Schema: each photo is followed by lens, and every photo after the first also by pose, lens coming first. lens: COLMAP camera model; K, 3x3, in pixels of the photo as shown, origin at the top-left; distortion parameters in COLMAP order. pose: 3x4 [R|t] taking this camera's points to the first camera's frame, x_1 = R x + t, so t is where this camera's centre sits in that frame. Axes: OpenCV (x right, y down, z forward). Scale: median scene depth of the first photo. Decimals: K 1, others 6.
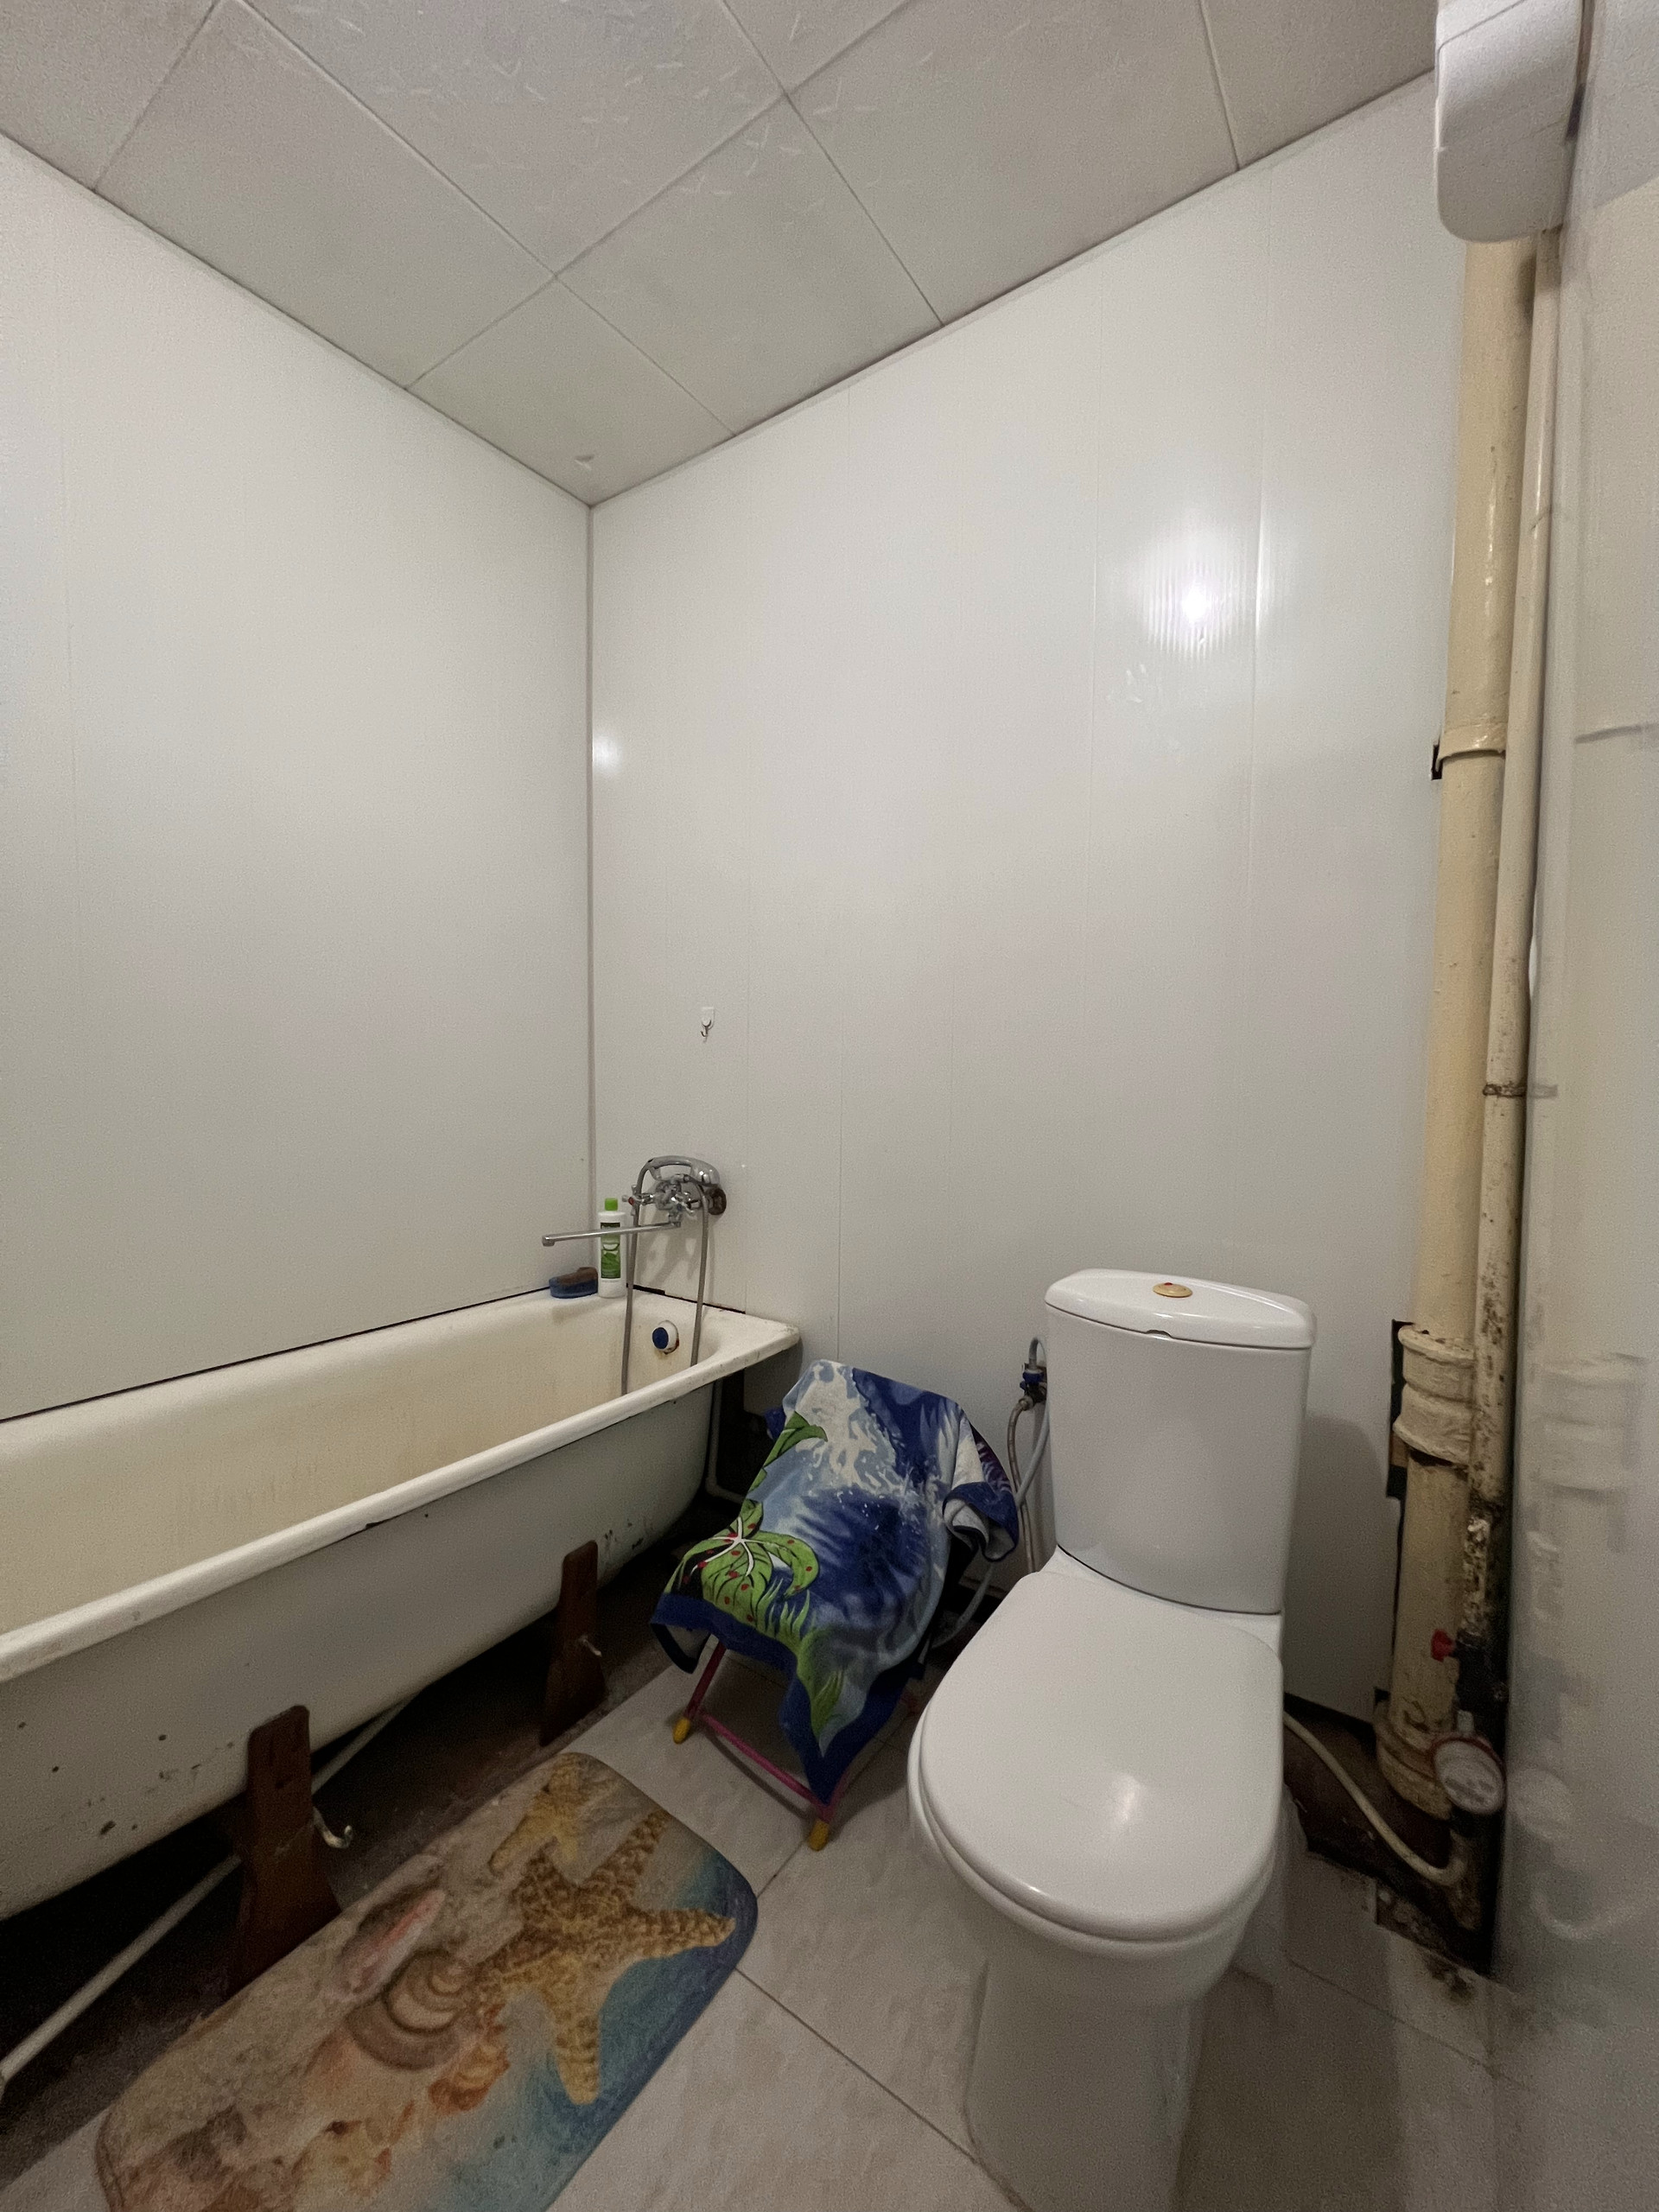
lens RADIAL K [[882.9, 0, 829.2], [0, 882.9, 1105.3], [0, 0, 1]] dist [-0.000472, 0.000651]
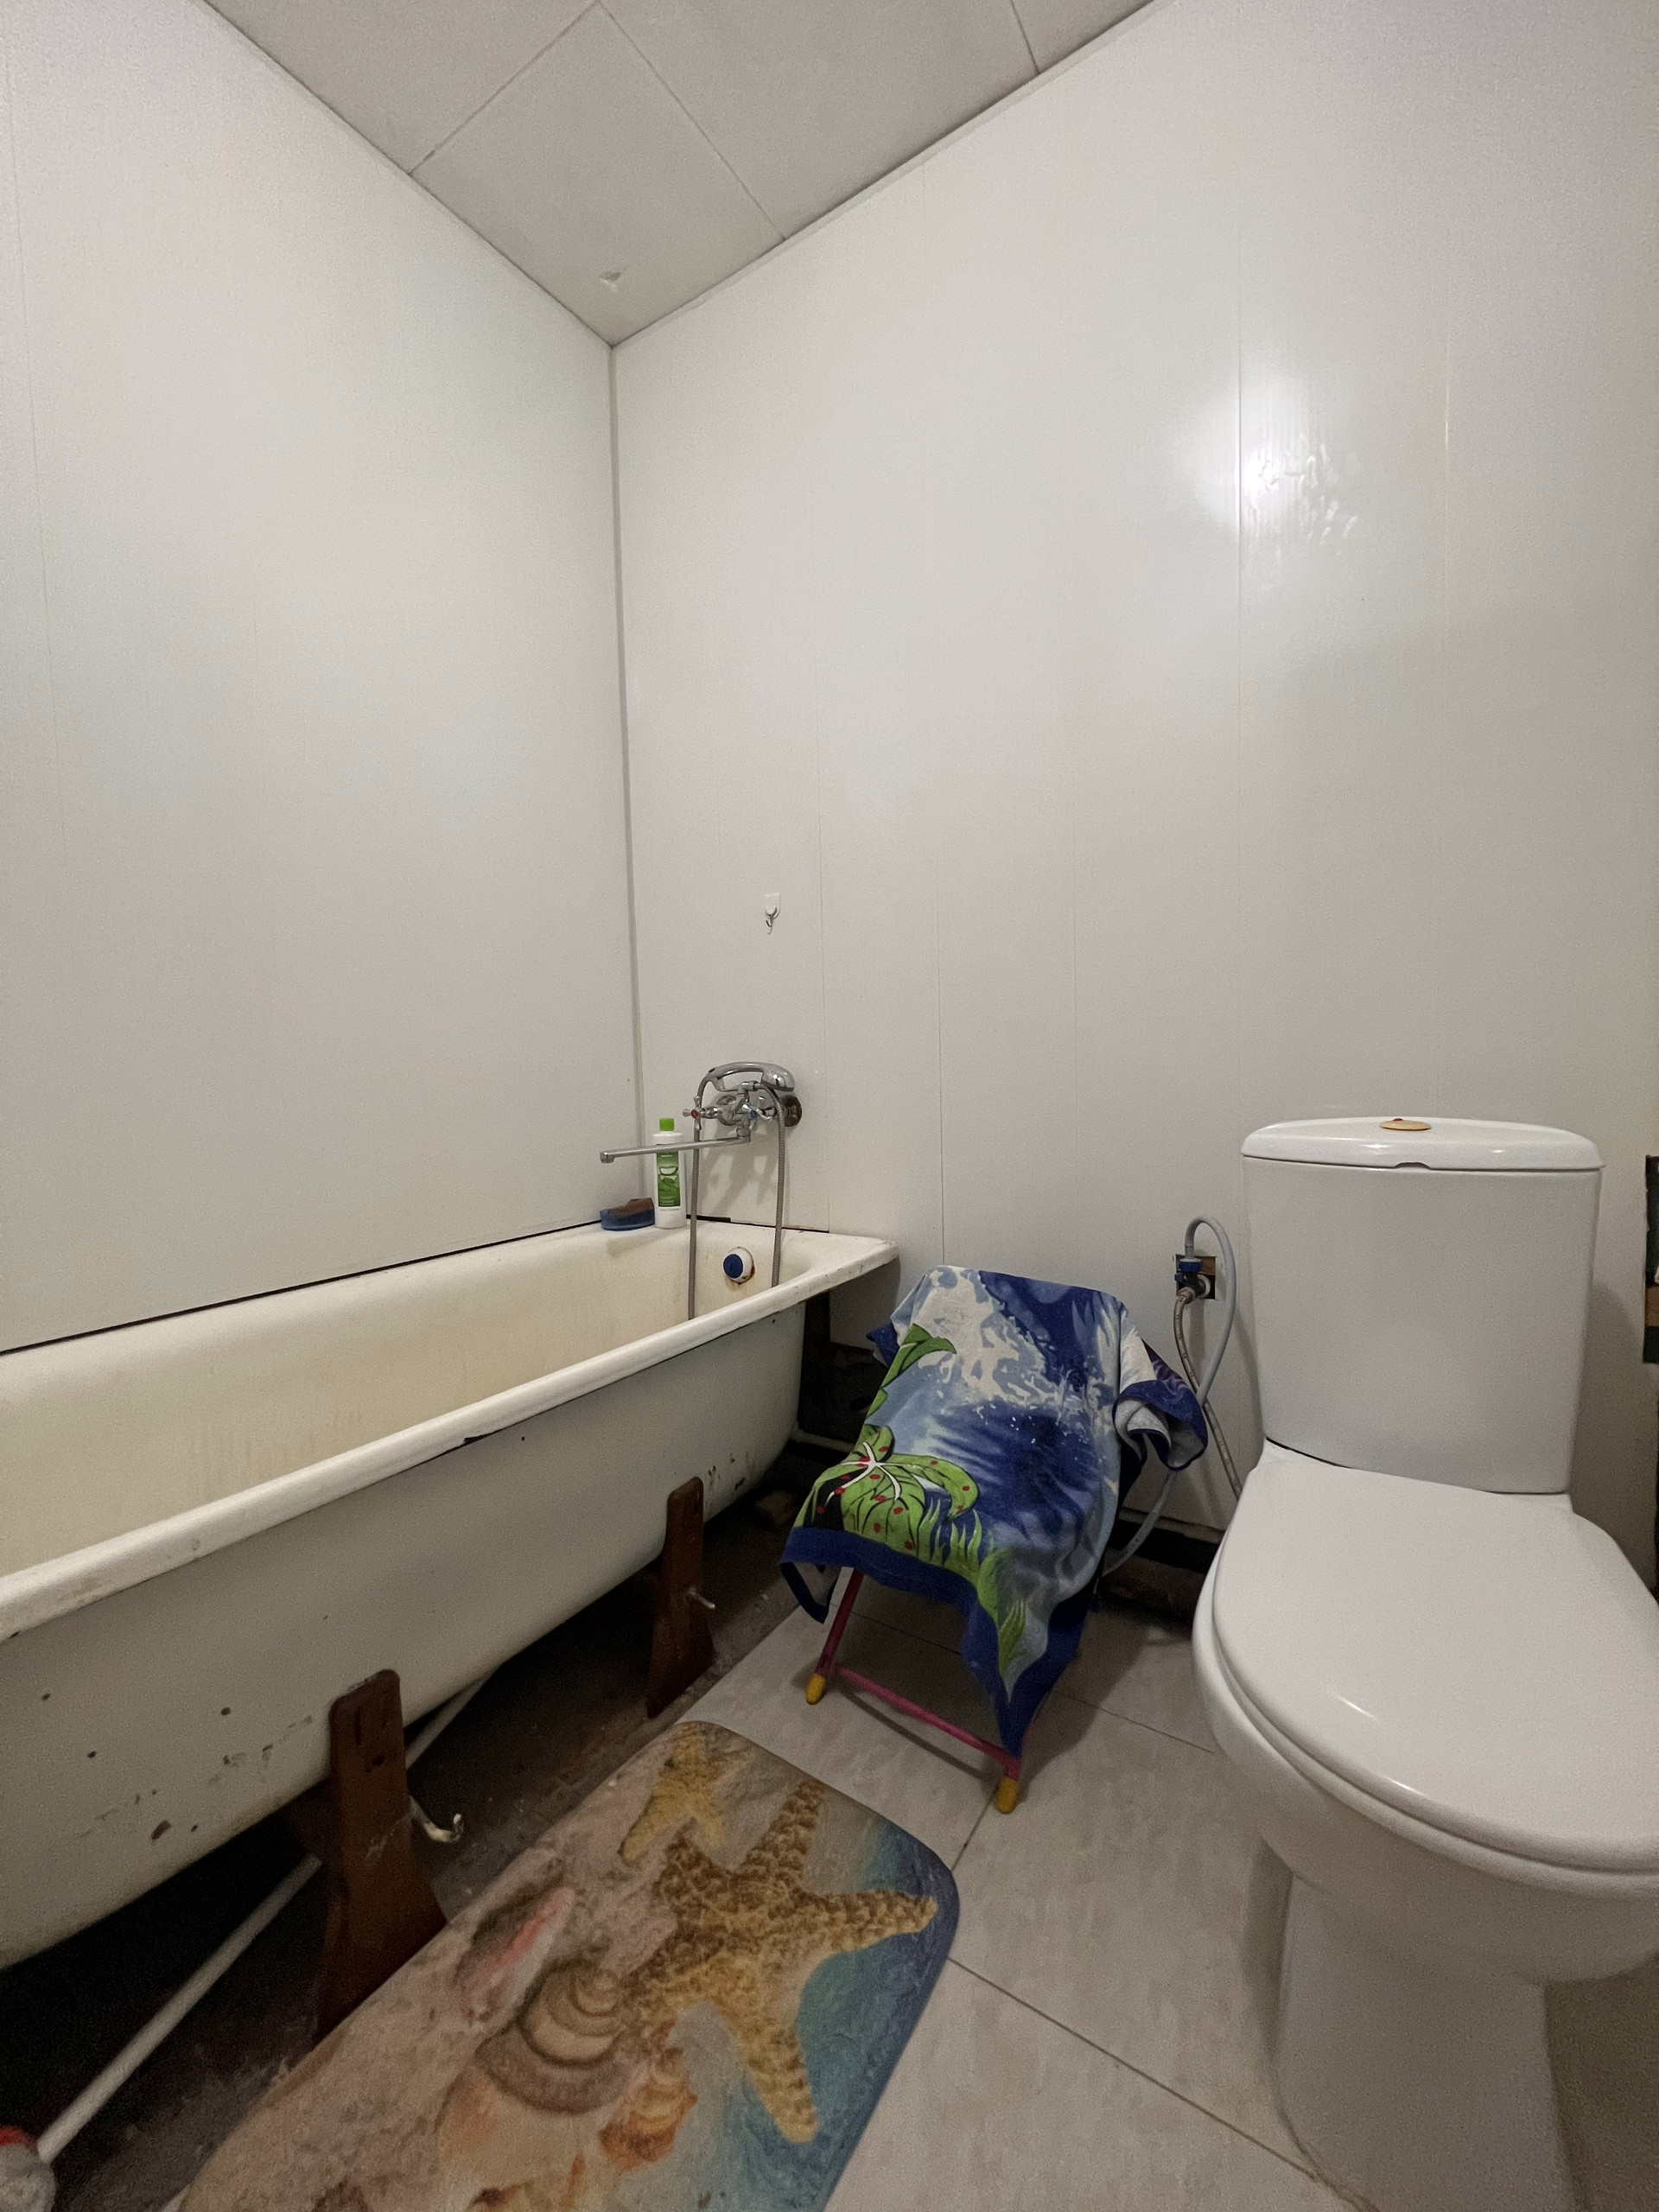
lens RADIAL K [[882.9, 0, 828.7], [0, 882.9, 1105.3], [0, 0, 1]] dist [-0.000472, 0.000651]
pose [[0.998740, -0.037938, 0.032860, -0.177327], [0.037887, 0.999280, 0.002154, 0.155130], [-0.032918, -0.000906, 0.999458, 0.158777]]
